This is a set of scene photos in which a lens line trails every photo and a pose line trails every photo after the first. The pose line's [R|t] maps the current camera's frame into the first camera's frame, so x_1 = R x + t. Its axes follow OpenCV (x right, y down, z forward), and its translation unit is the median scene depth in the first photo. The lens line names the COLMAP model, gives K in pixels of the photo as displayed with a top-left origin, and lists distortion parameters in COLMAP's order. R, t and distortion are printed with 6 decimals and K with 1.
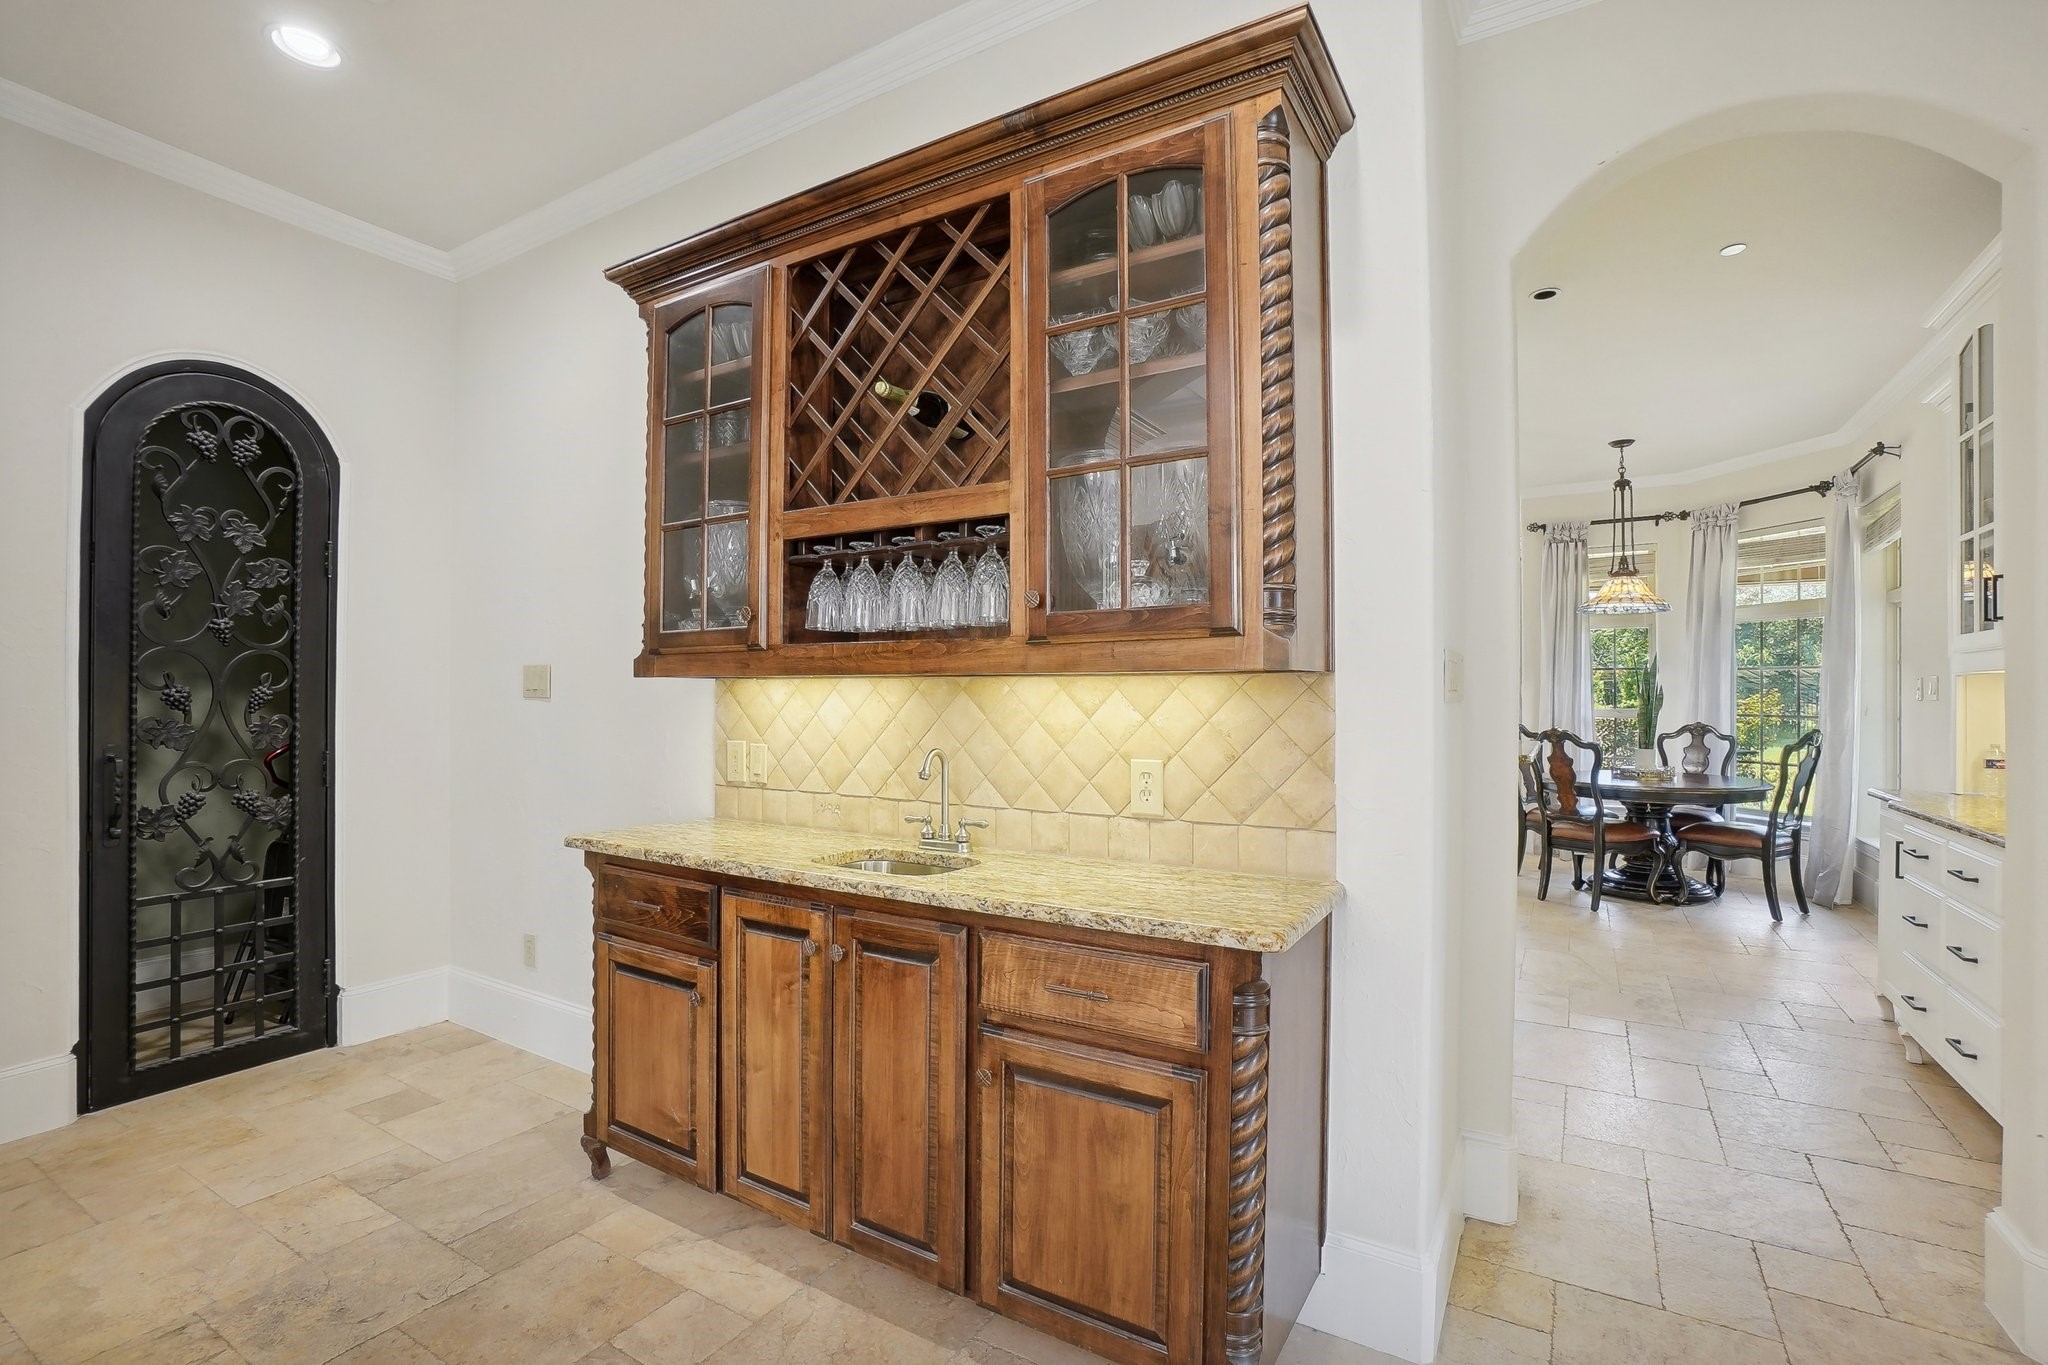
lens RADIAL K [[920.5, 0, 1019.4], [0, 920.5, 687.6], [0, 0, 1]] dist [-0.068347, 0.022993]
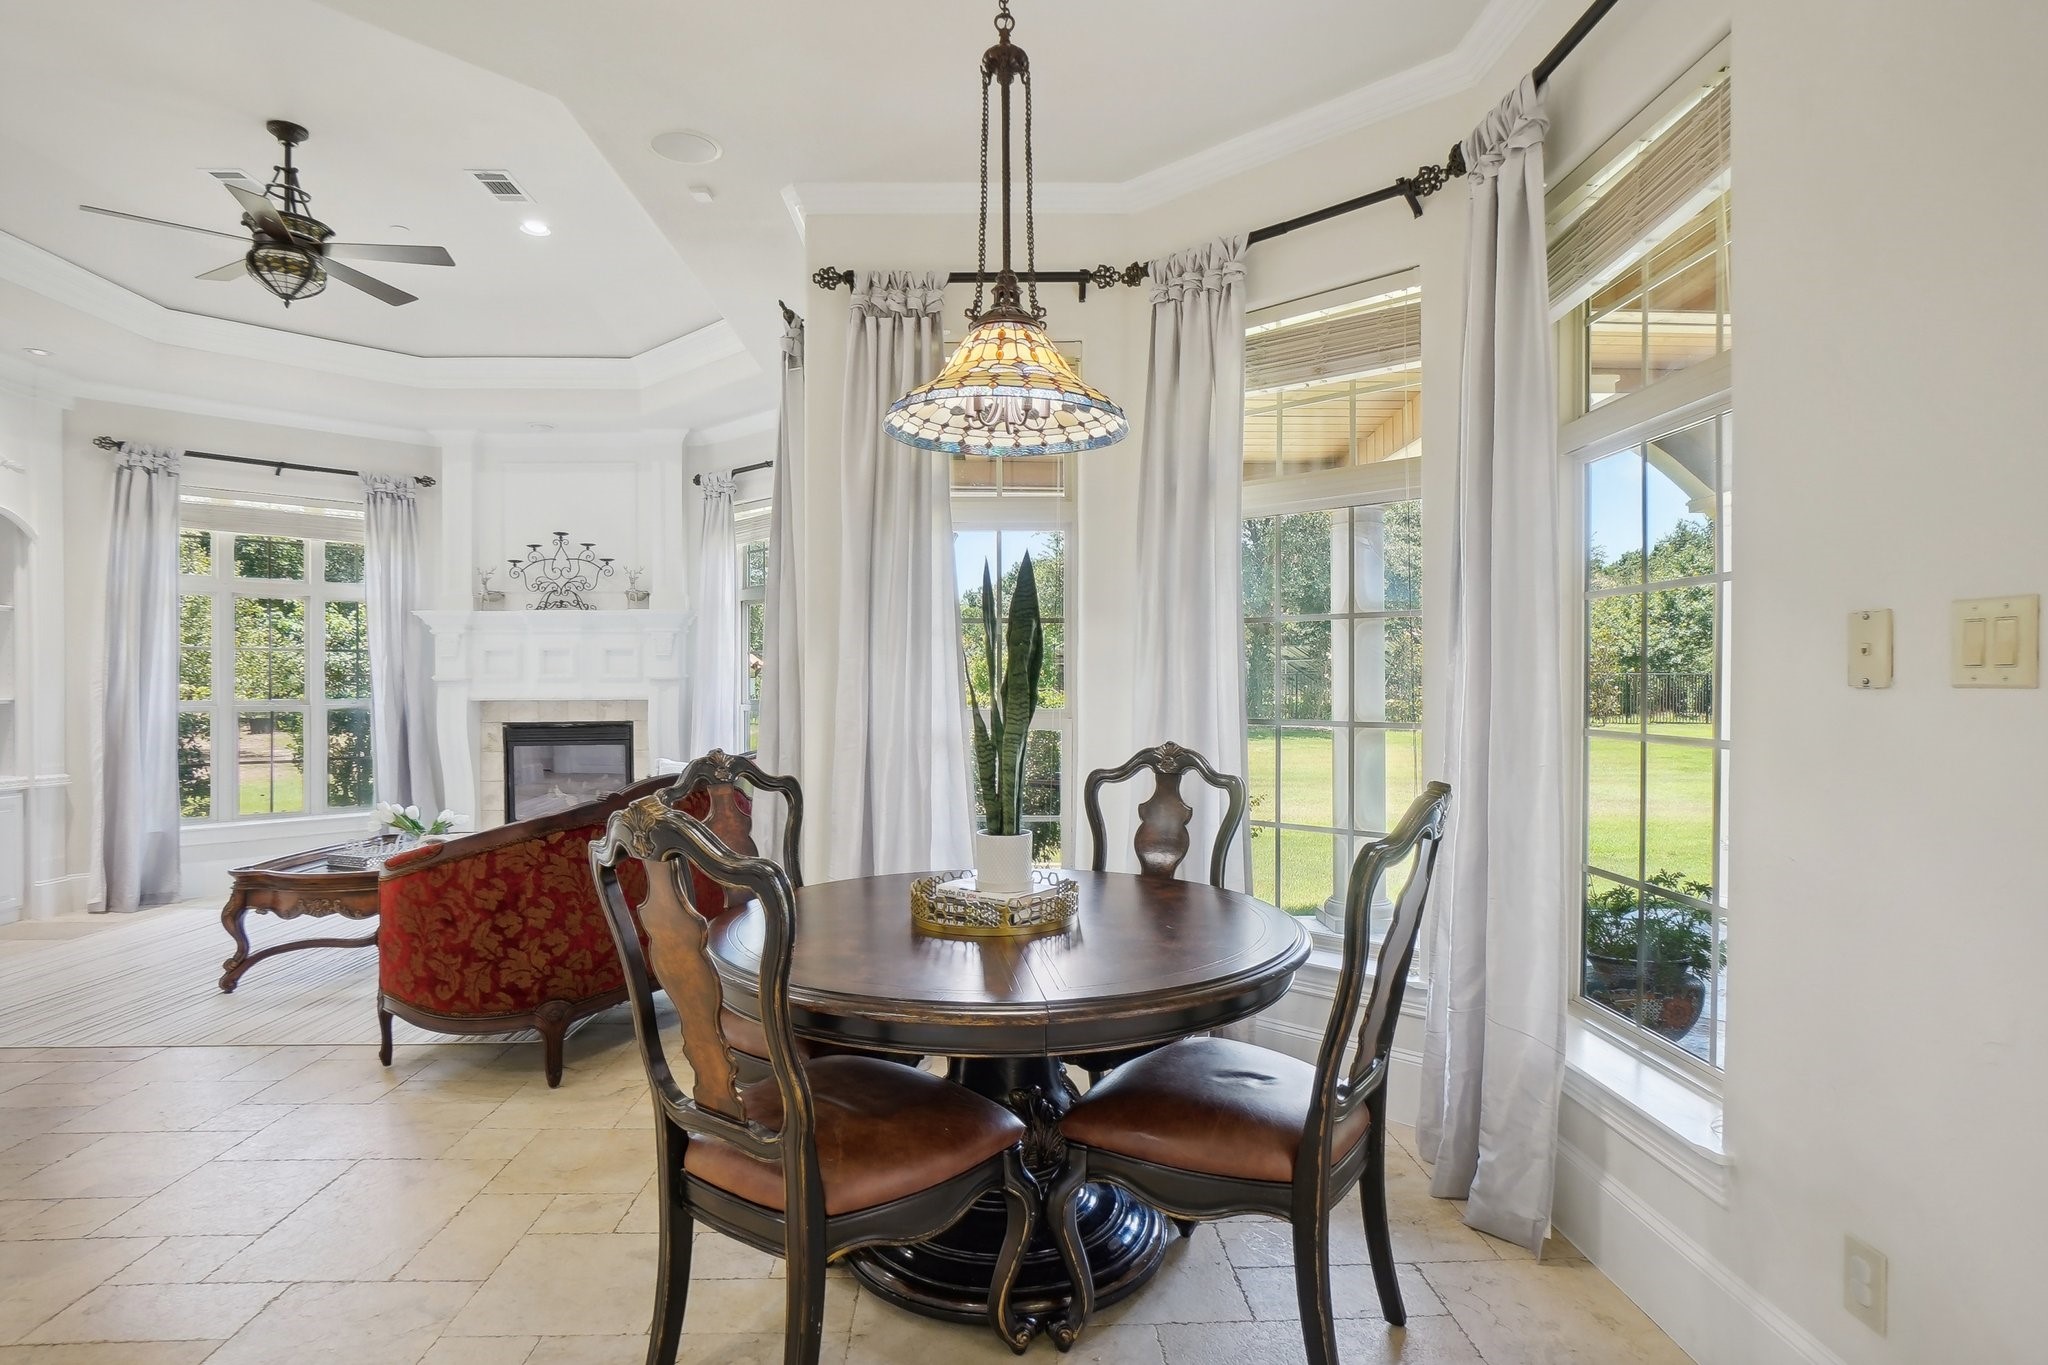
lens RADIAL K [[1079.1, 0, 1030.0], [0, 1079.1, 694.9], [0, 0, 1]] dist [-0.026353, 0.000917]
pose [[0.832355, -0.014708, 0.554048, 0.421940], [0.005907, 0.999826, 0.017669, 0.005542], [-0.554212, -0.011434, 0.832297, 0.608137]]
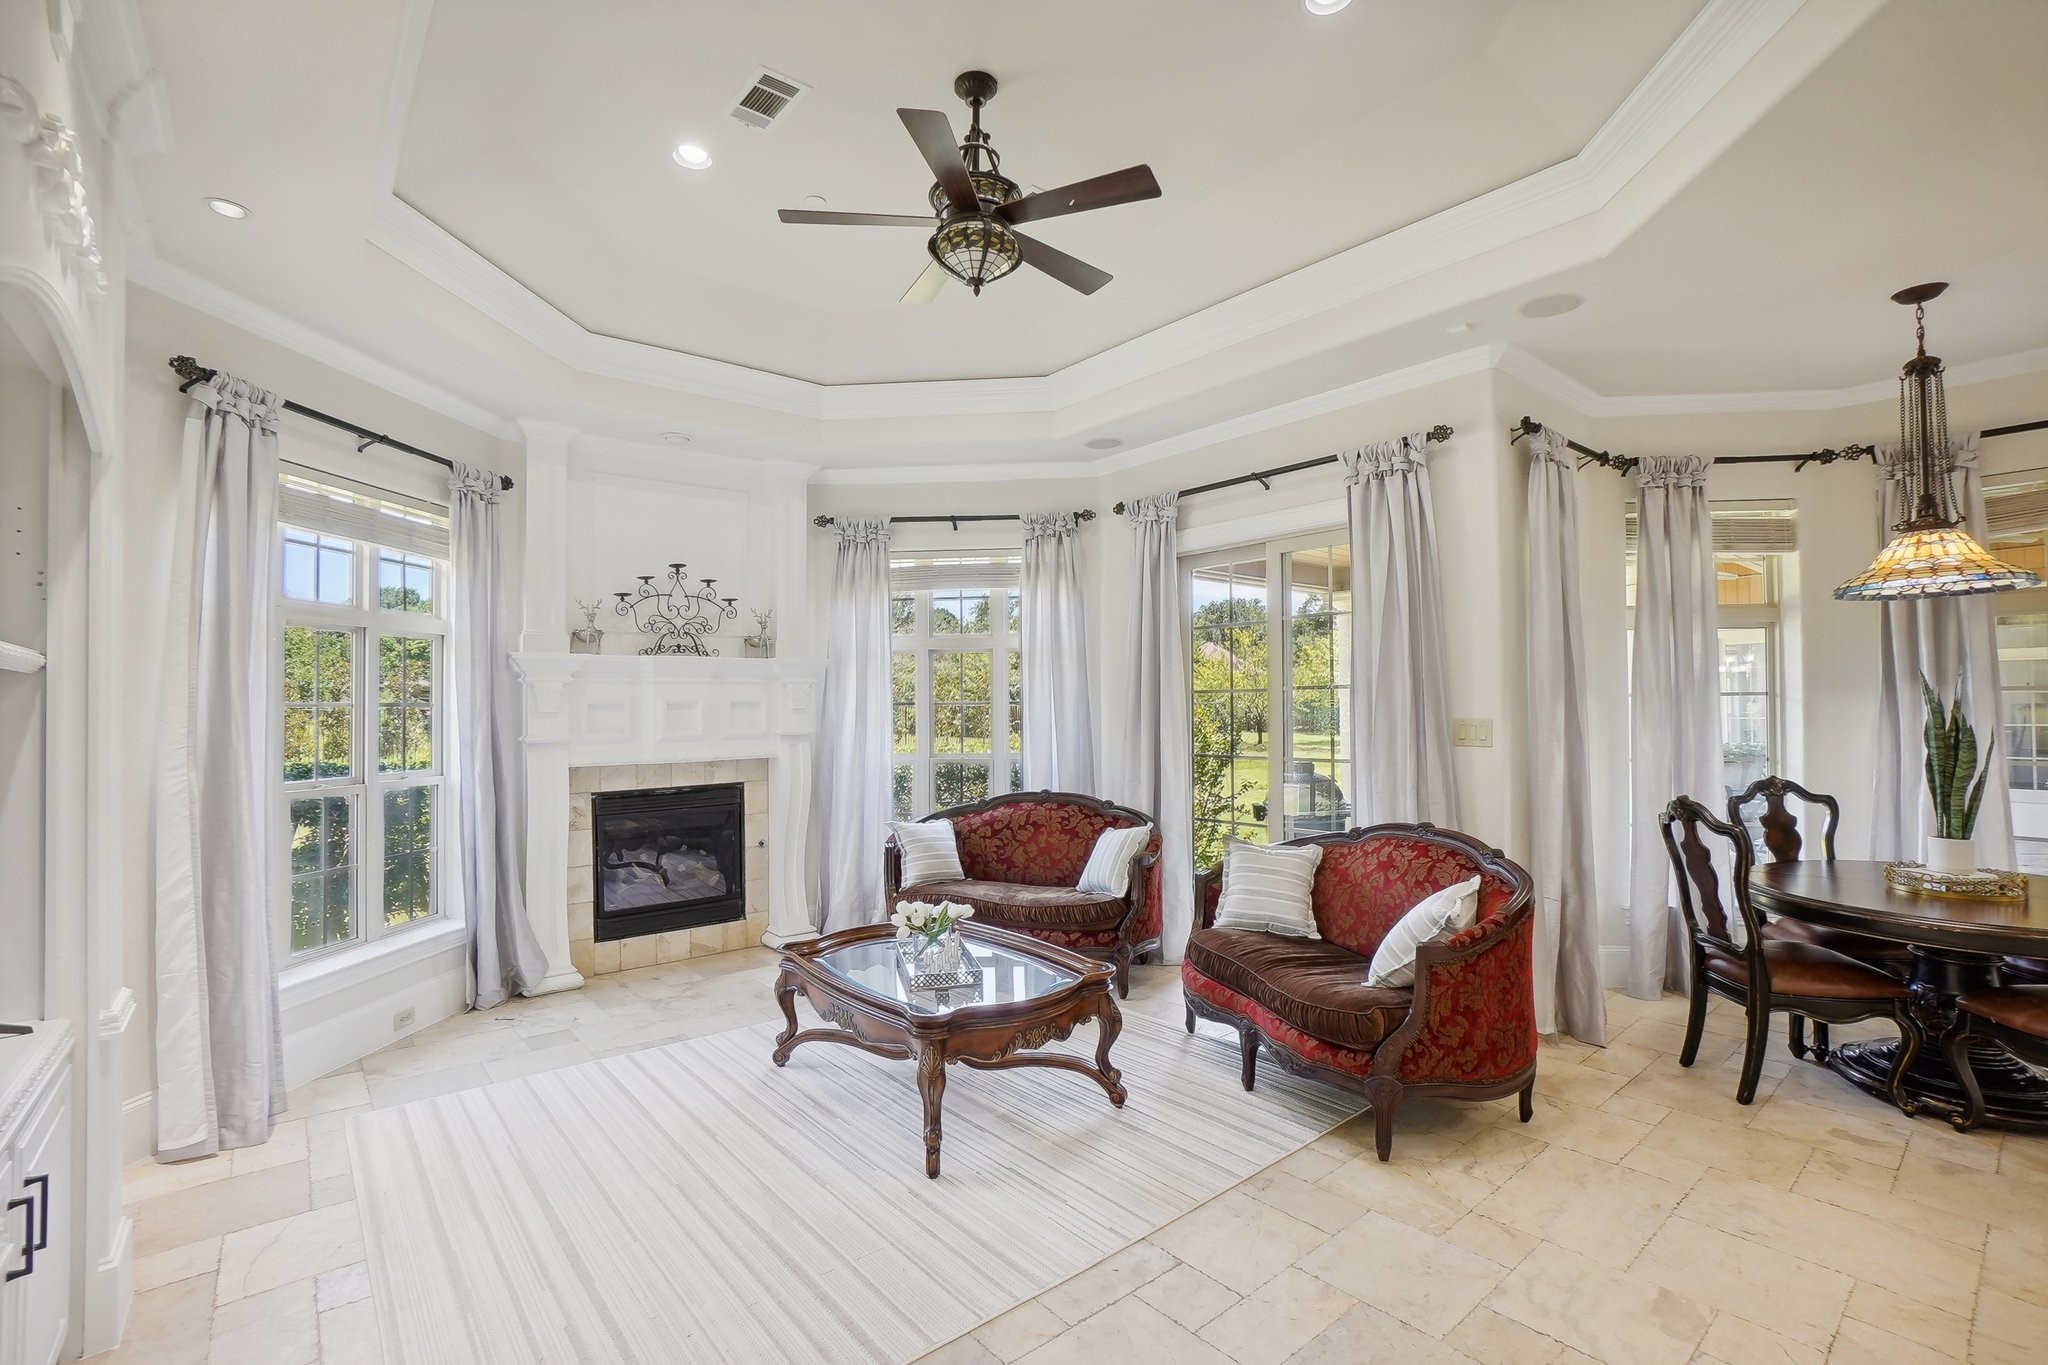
lens RADIAL K [[920.5, 0, 1019.4], [0, 920.5, 687.6], [0, 0, 1]] dist [-0.068347, 0.022993]
pose [[0.327821, 0.009590, 0.944691, -0.067232], [0.009921, 0.999858, -0.013593, -0.026536], [-0.944688, 0.013829, 0.327679, 1.324232]]
